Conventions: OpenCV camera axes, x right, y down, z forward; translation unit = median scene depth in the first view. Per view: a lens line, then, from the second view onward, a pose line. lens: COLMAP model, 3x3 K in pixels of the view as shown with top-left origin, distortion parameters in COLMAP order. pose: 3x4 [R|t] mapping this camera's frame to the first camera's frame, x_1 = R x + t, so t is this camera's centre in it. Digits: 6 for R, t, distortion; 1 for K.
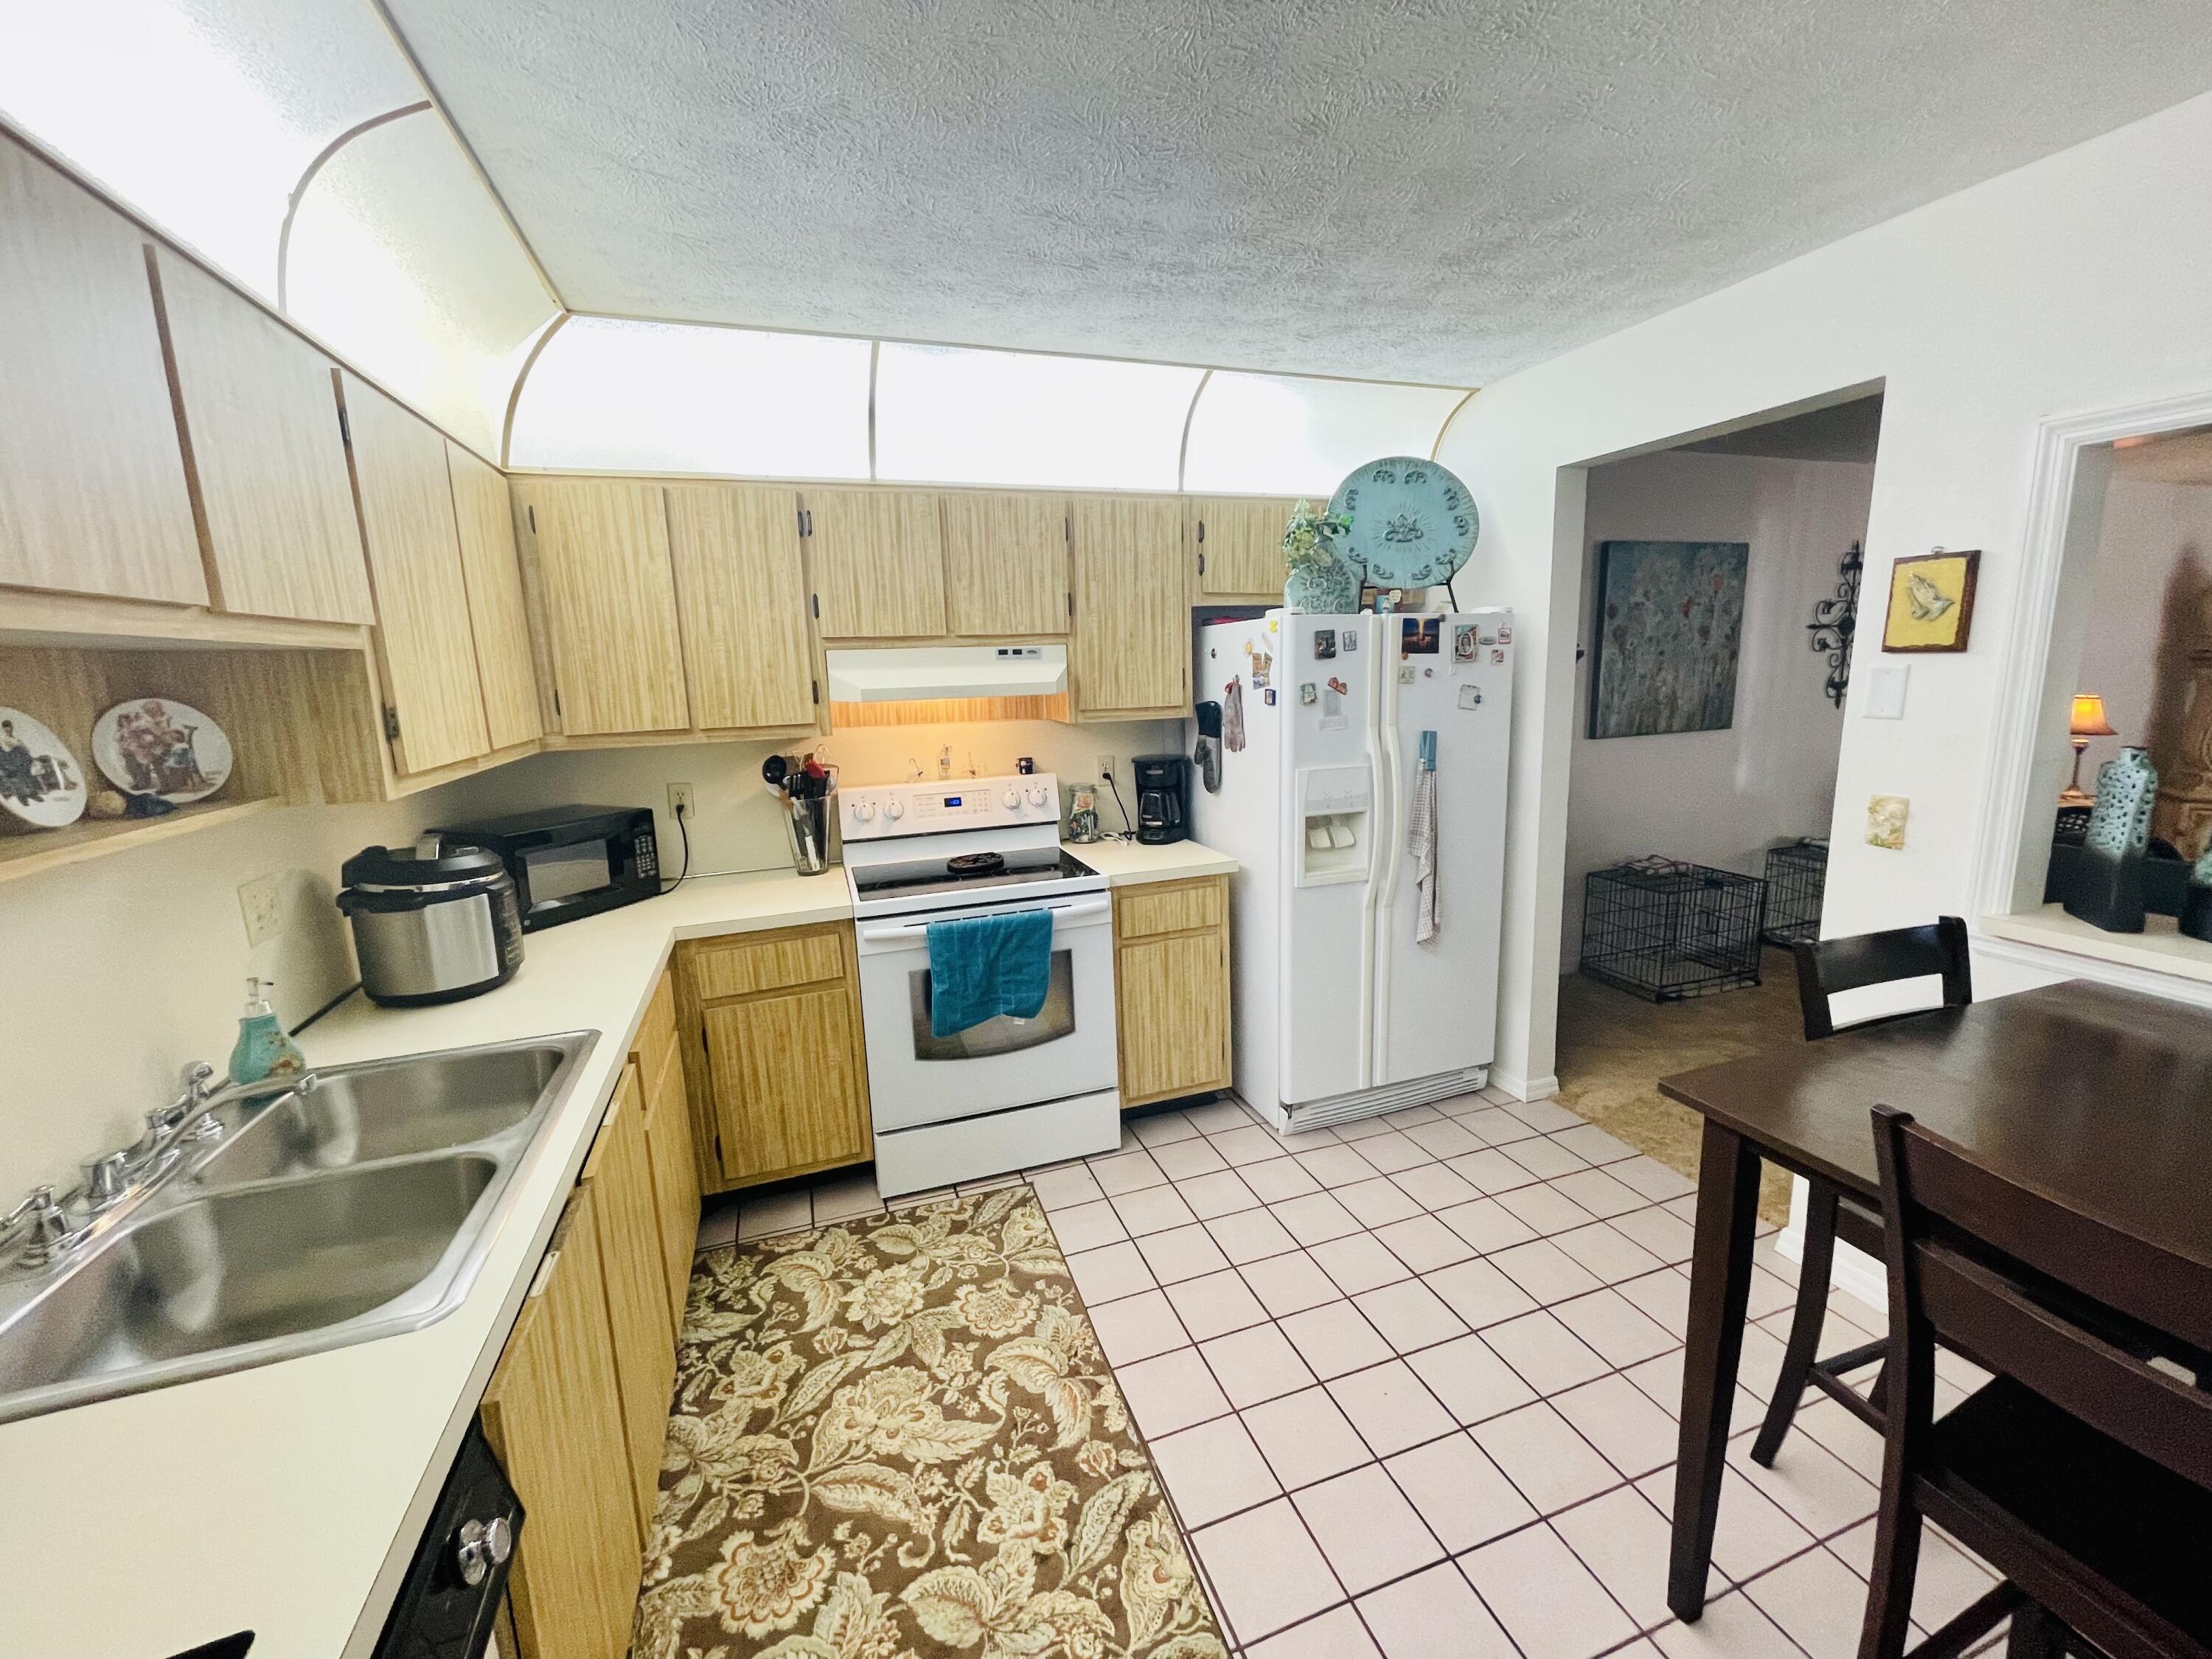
lens RADIAL K [[897.0, 0, 1108.0], [0, 897.0, 826.0], [0, 0, 1]] dist [0.007524, -0.000752]
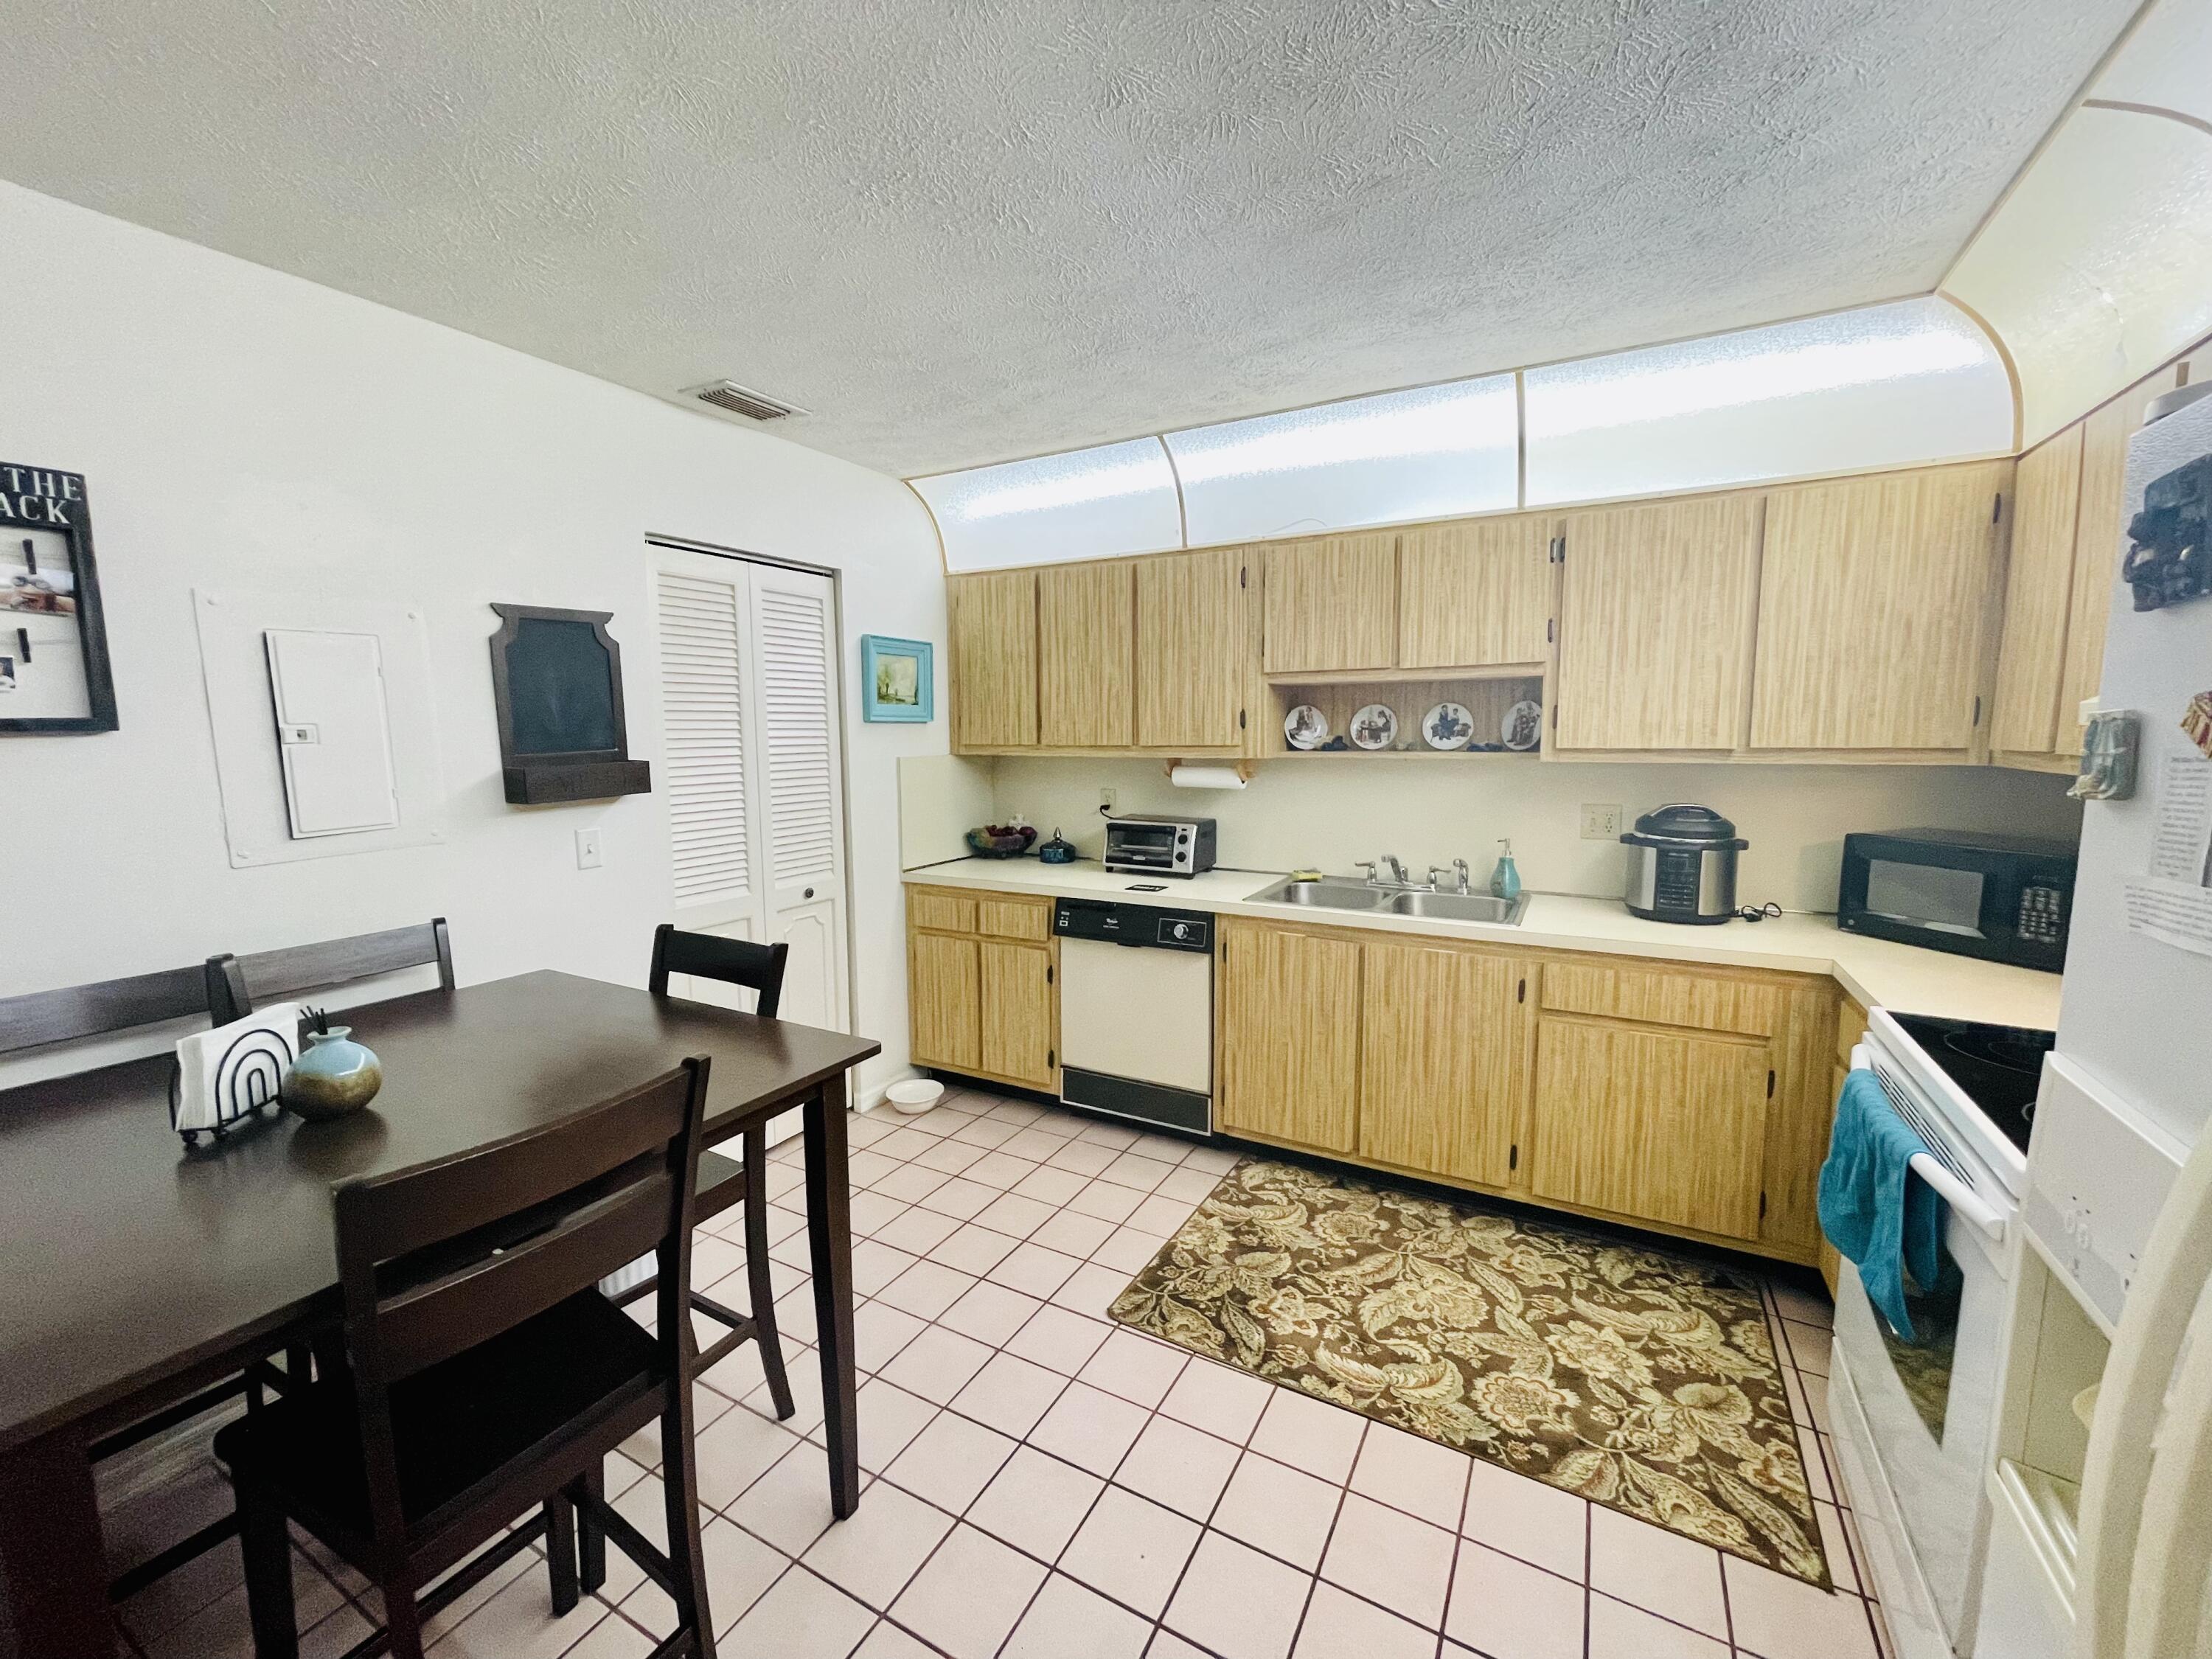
lens RADIAL K [[897.0, 0, 1106.5], [0, 897.0, 829.4], [0, 0, 1]] dist [0.007524, -0.000752]
pose [[-0.745051, 0.113601, -0.657262, 0.604724], [-0.087398, 0.960267, 0.265044, -0.177639], [0.661256, 0.254915, -0.705520, 1.044685]]
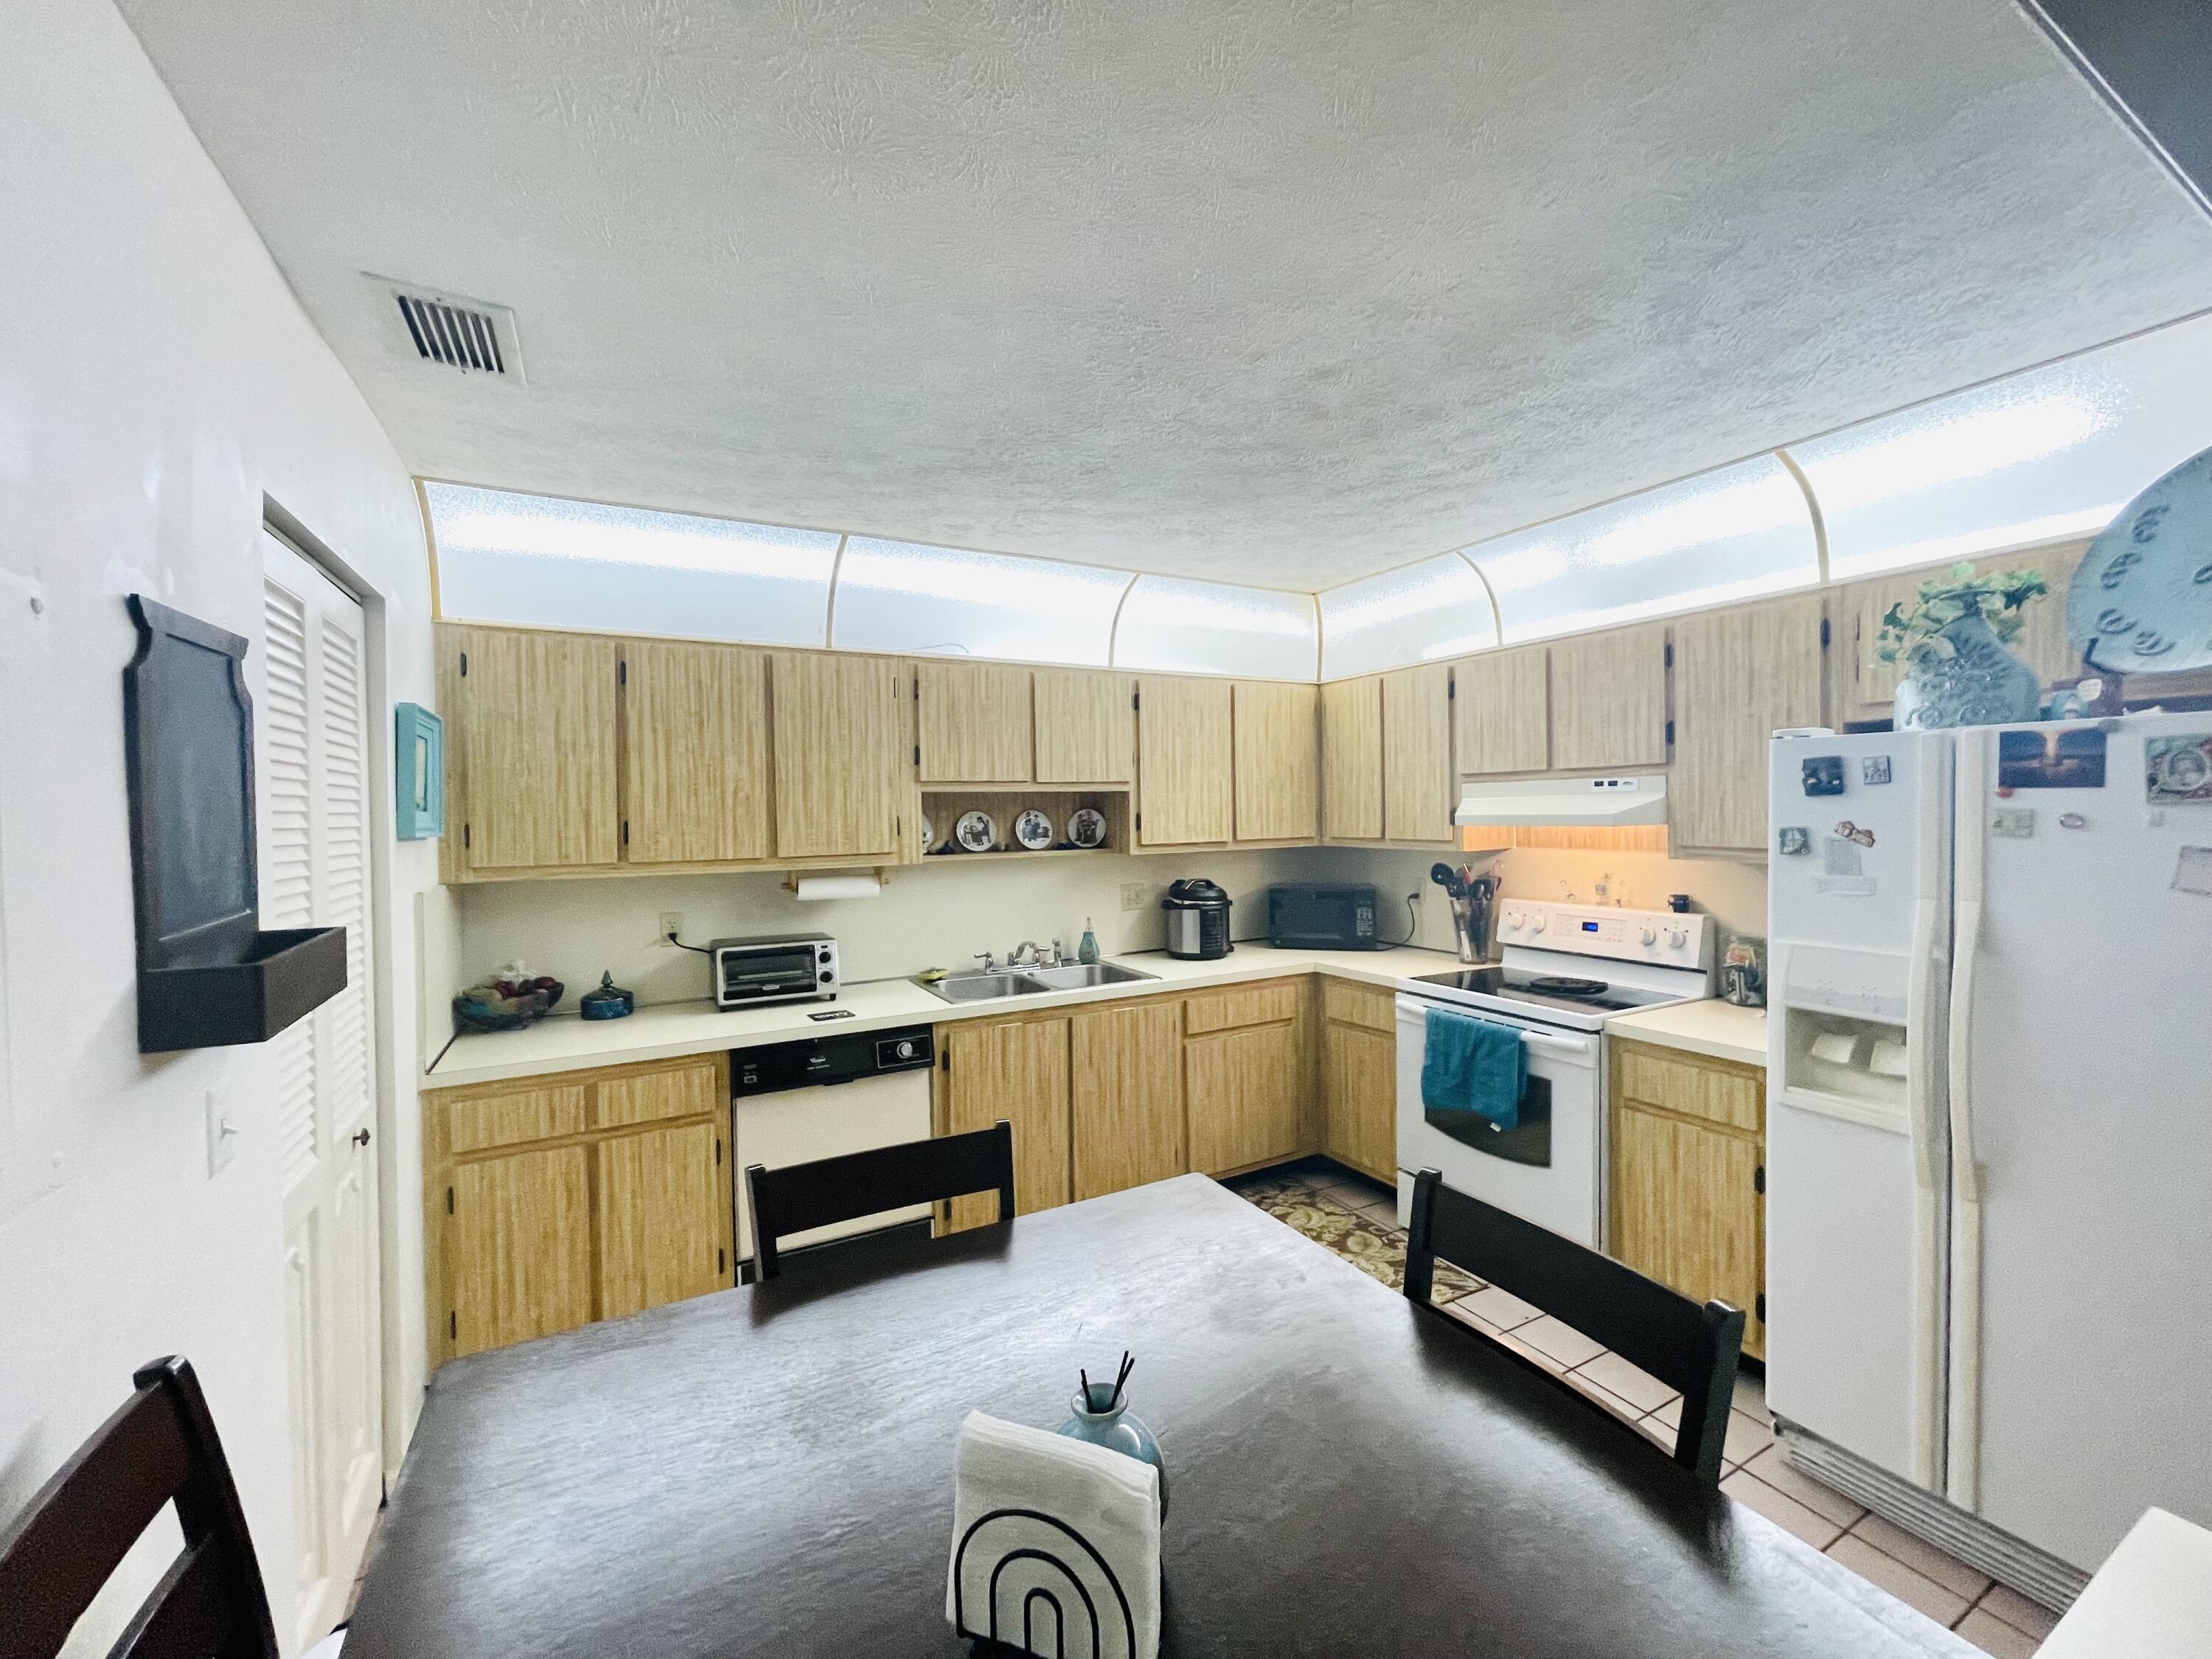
lens RADIAL K [[897.0, 0, 1110.3], [0, 897.0, 826.8], [0, 0, 1]] dist [0.007524, -0.000752]
pose [[0.167211, 0.047322, -0.984785, 0.901914], [-0.164598, 0.986169, 0.019441, -0.083737], [0.972084, 0.158842, 0.172688, 0.328969]]
